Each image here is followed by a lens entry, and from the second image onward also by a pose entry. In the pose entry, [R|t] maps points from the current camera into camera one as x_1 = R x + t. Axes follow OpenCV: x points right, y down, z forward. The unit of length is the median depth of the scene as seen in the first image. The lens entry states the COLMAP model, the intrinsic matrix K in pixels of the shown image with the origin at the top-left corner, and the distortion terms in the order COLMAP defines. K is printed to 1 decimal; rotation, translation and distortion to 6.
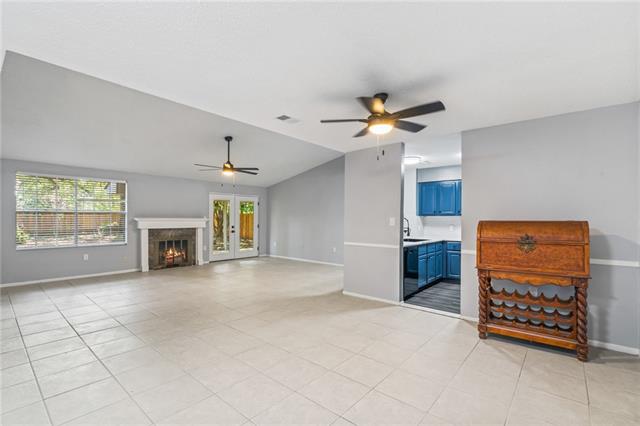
lens RADIAL K [[292.0, 0, 324.8], [0, 292.0, 217.8], [0, 0, 1]] dist [-0.002795, -0.000304]
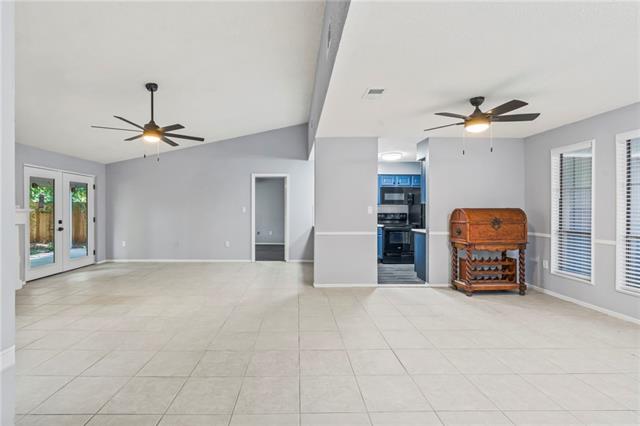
lens RADIAL K [[292.0, 0, 306.0], [0, 292.0, 211.3], [0, 0, 1]] dist [-0.002795, -0.000304]
pose [[0.756370, -0.008946, 0.654083, -0.732237], [0.002392, 0.999938, 0.010909, 0.006446], [-0.654140, -0.006687, 0.756344, 0.395515]]
